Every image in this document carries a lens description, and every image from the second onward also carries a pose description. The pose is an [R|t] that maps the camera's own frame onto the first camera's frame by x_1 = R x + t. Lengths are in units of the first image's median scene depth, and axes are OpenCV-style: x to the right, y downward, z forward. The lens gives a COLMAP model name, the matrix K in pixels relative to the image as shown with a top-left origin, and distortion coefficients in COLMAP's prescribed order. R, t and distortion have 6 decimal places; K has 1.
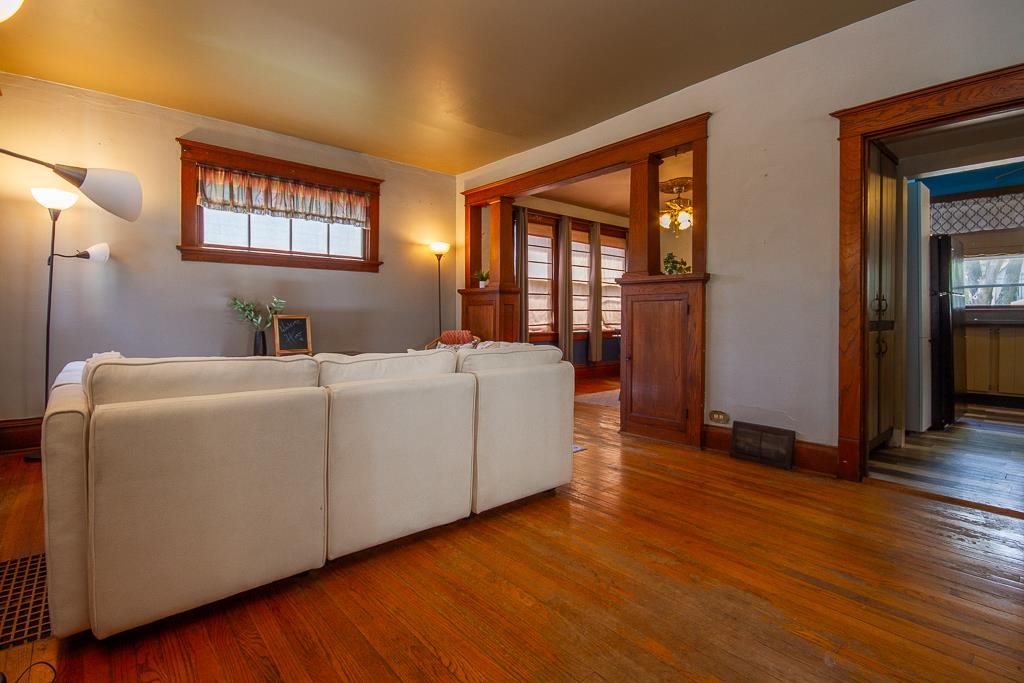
lens RADIAL K [[480.2, 0, 535.3], [0, 480.2, 319.5], [0, 0, 1]] dist [-0.001665, -0.005612]
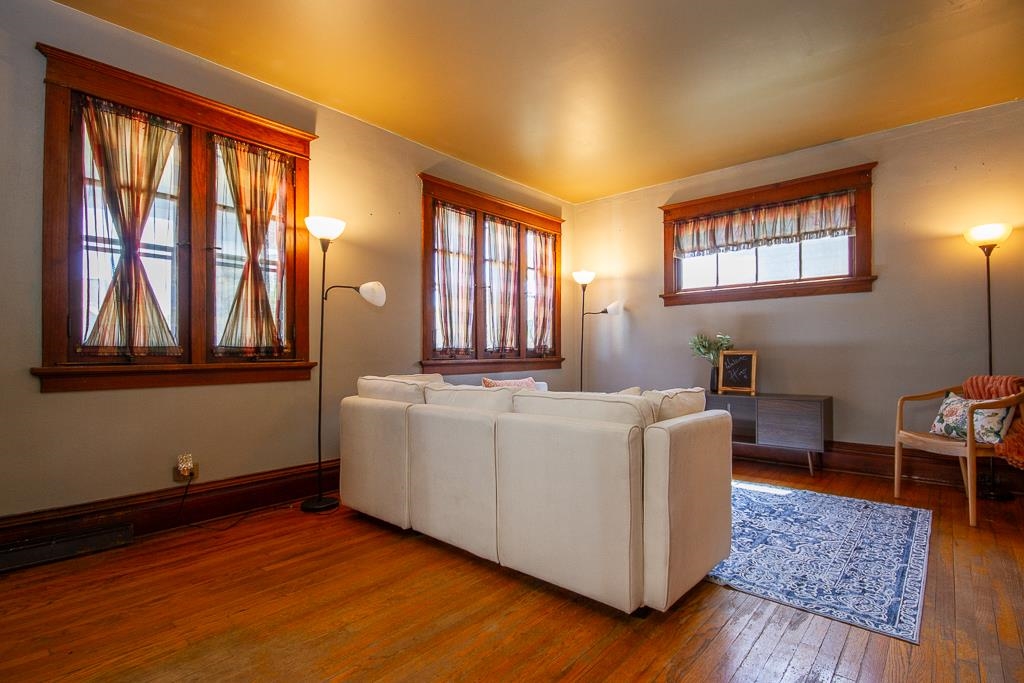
lens RADIAL K [[480.2, 0, 518.0], [0, 480.2, 357.8], [0, 0, 1]] dist [-0.001665, -0.005612]
pose [[0.111861, 0.007521, -0.993695, 0.260075], [-0.000717, 0.999972, 0.007488, -0.001382], [0.993724, -0.000125, 0.111863, 0.299038]]
